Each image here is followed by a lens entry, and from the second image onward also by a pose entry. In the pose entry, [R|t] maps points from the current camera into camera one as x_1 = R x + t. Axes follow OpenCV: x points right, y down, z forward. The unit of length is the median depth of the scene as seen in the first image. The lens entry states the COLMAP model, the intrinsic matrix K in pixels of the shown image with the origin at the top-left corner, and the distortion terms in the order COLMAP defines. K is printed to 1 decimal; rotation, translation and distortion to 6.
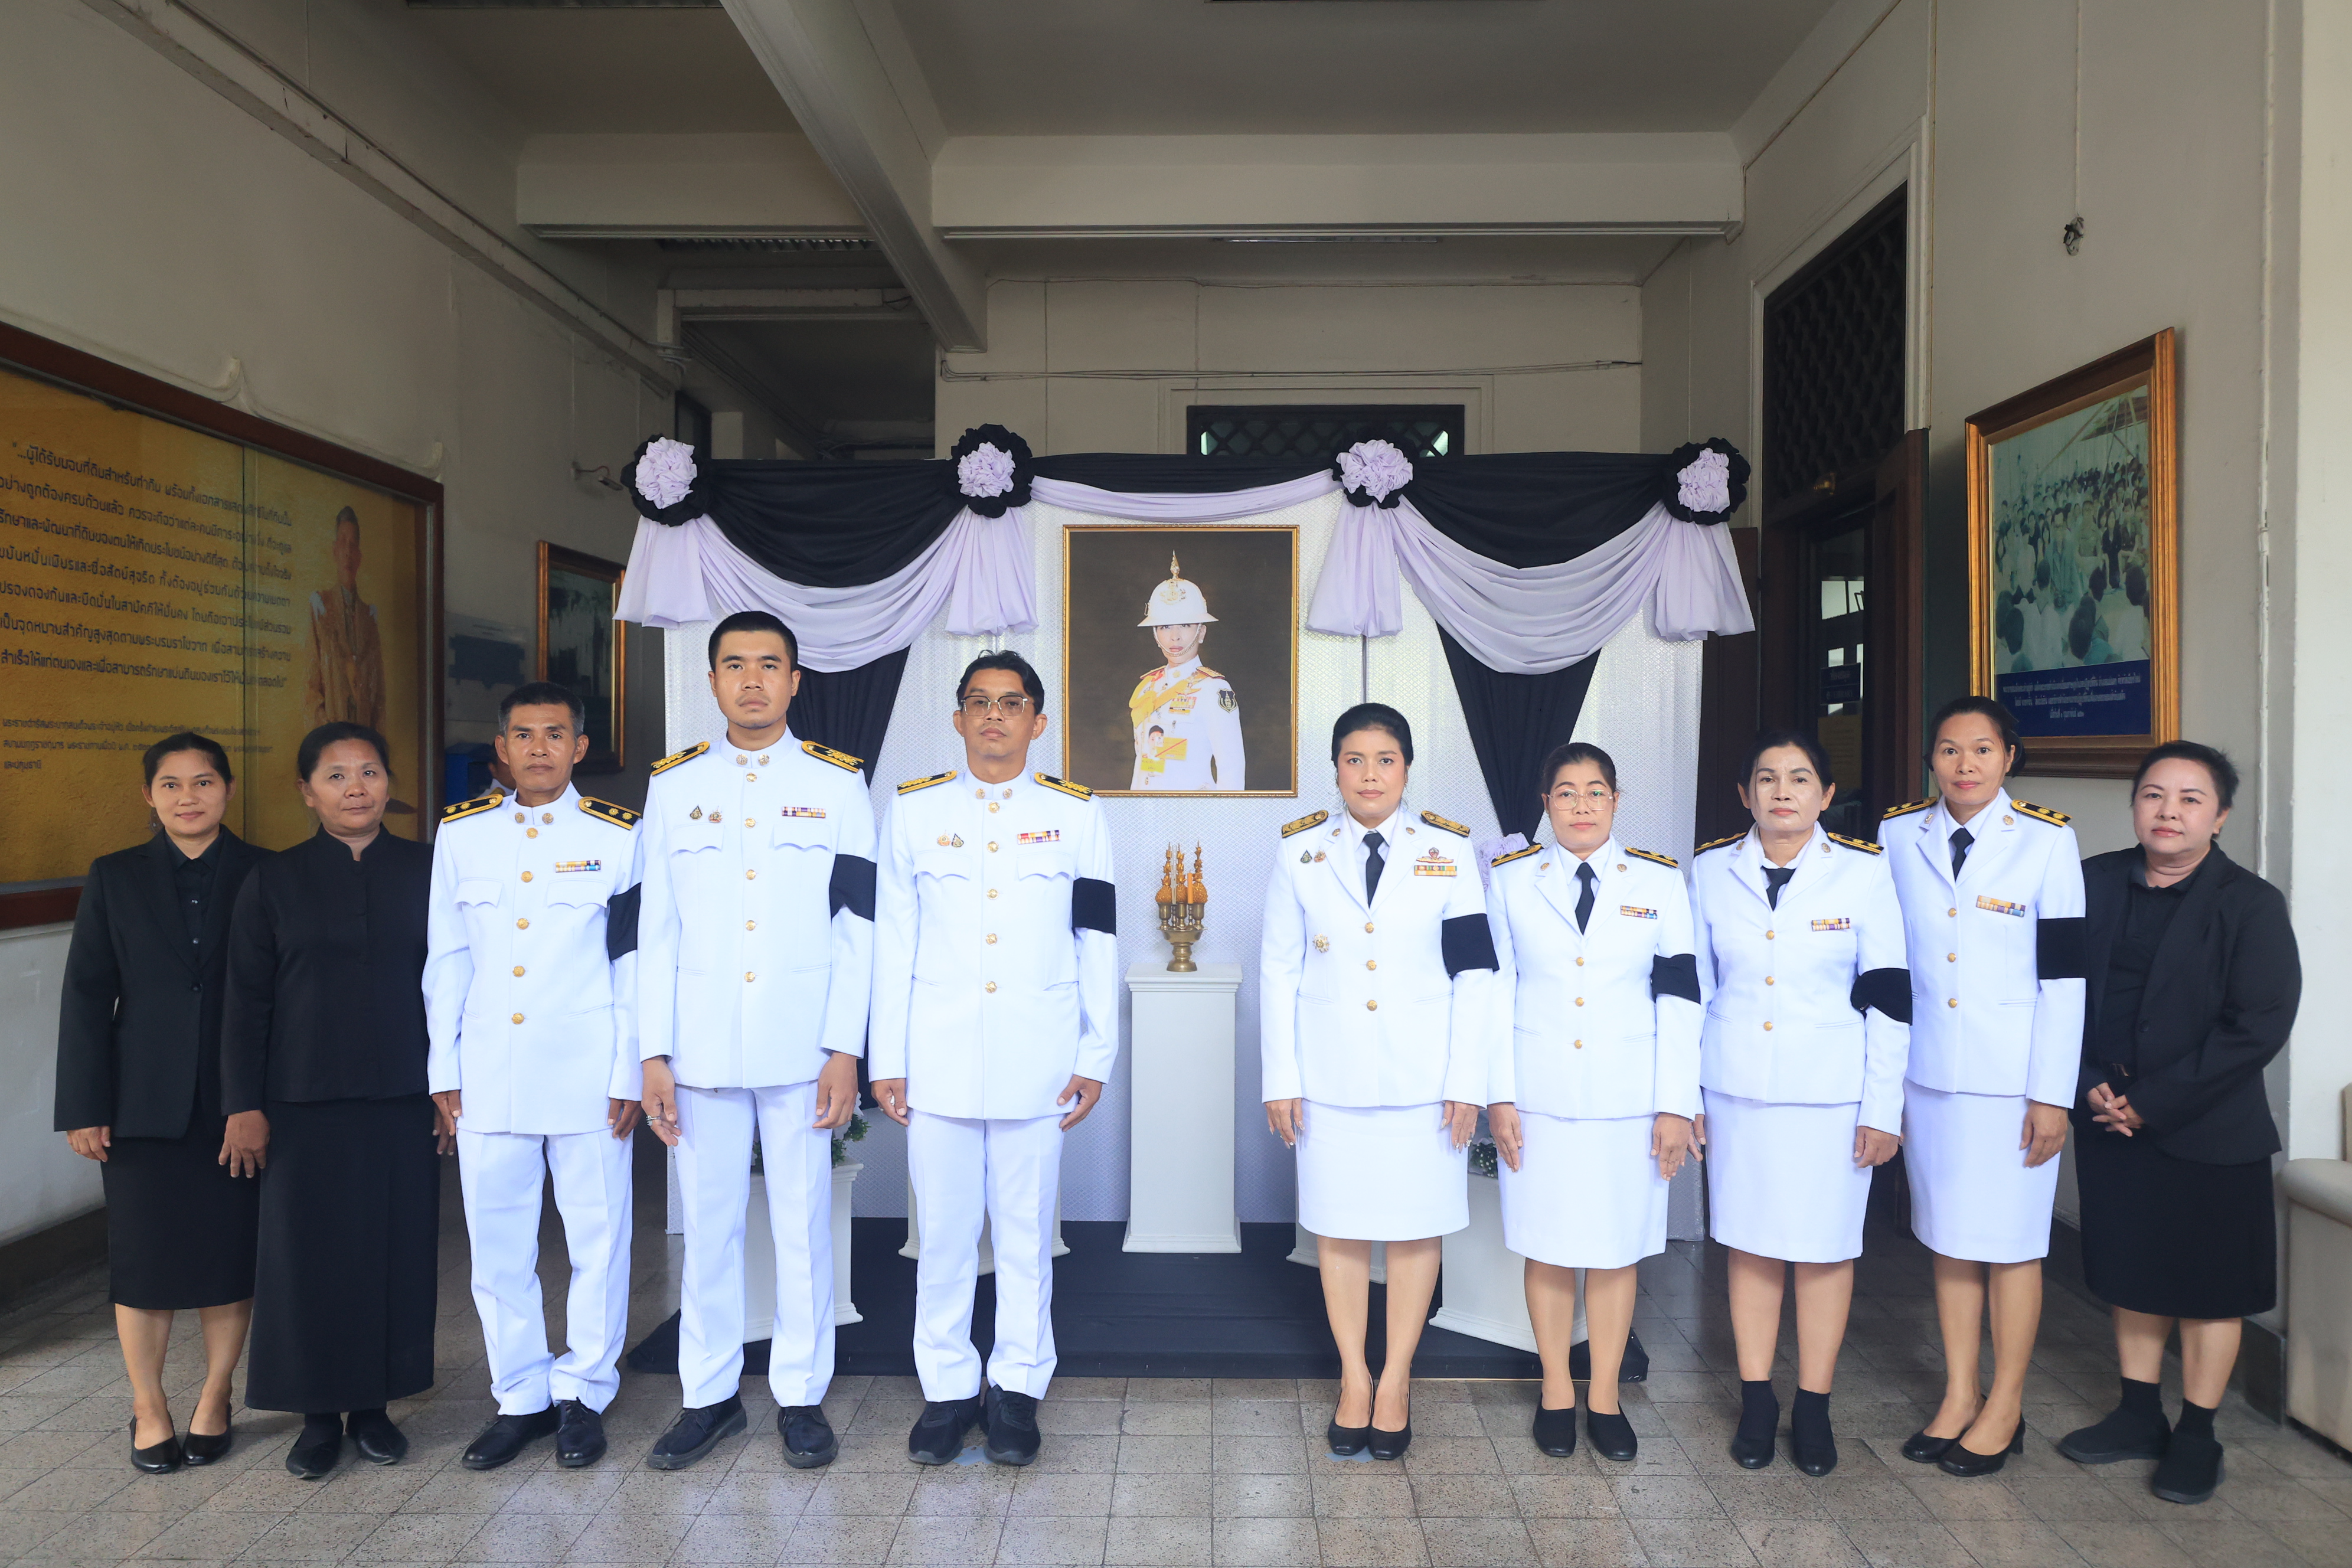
lens RADIAL K [[1848.2, 0, 1190.5], [0, 1848.2, 771.5], [0, 0, 1]] dist [0.000742, -0.015224]
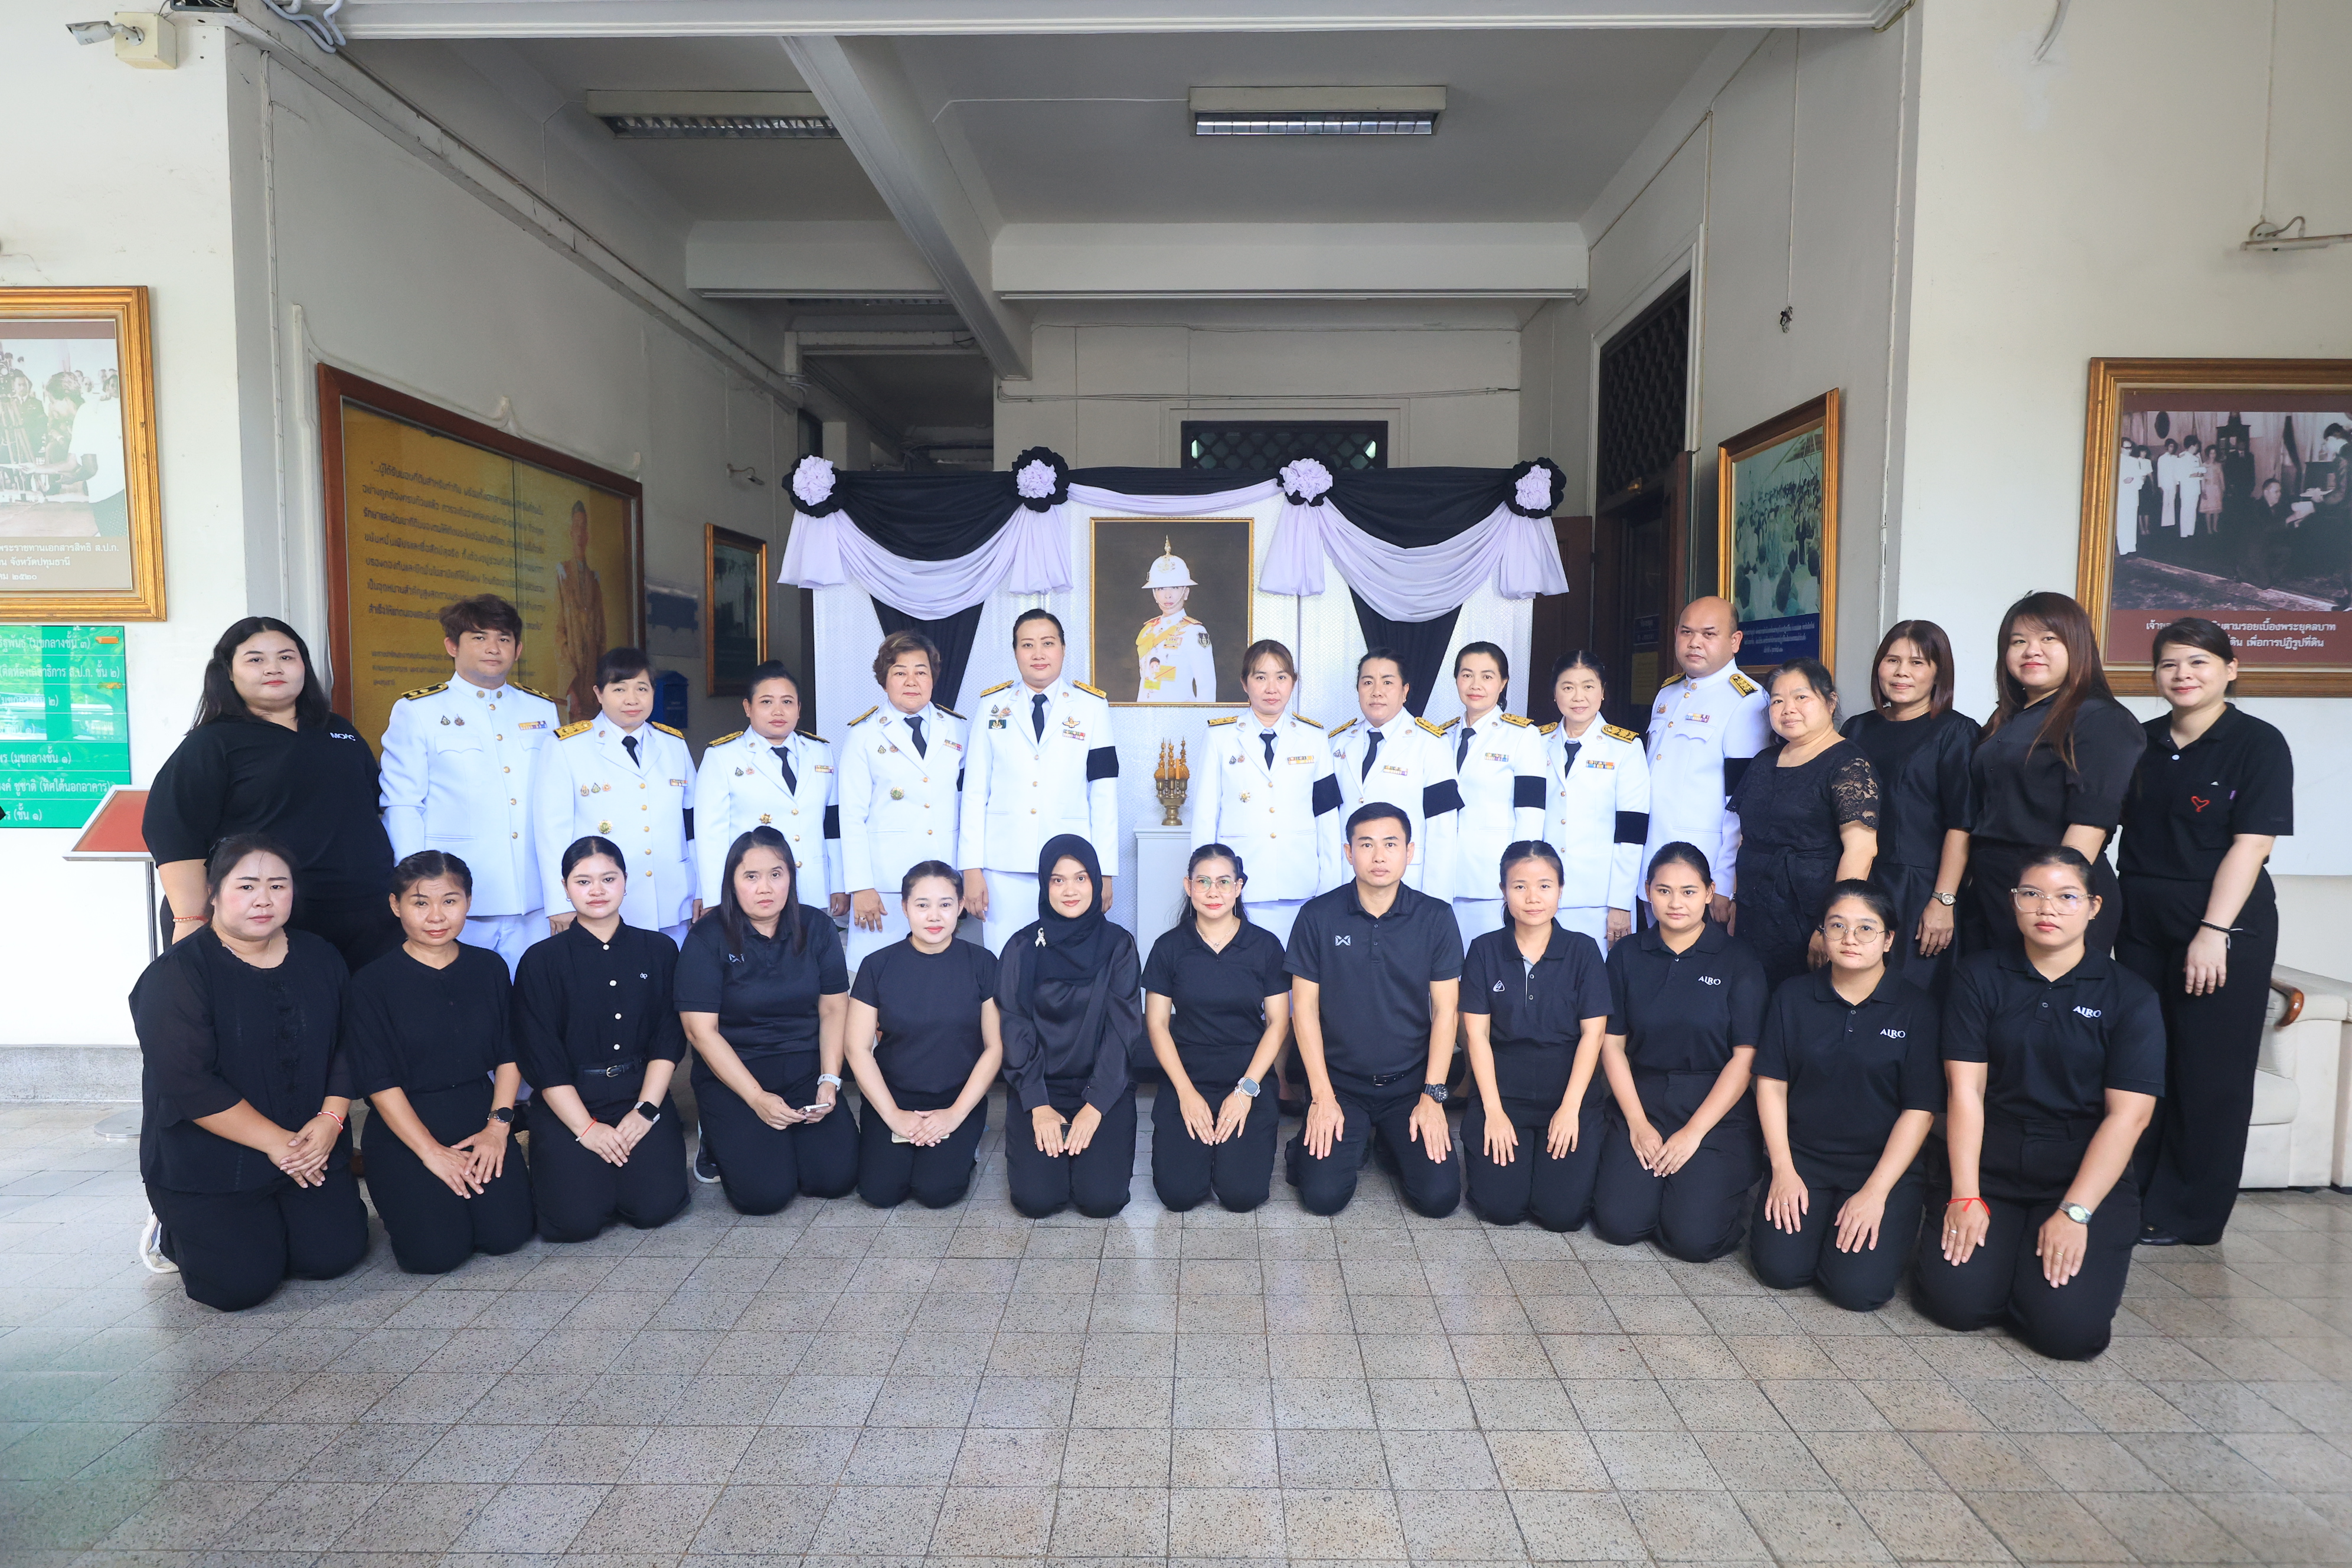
lens RADIAL K [[1472.4, 0, 1198.3], [0, 1472.4, 806.7], [0, 0, 1]] dist [-0.008389, 0.001057]
pose [[0.999986, 0.000934, 0.005194, 0.009691], [-0.001303, 0.997434, 0.071576, 0.009321], [-0.005114, -0.071582, 0.997422, -0.160424]]
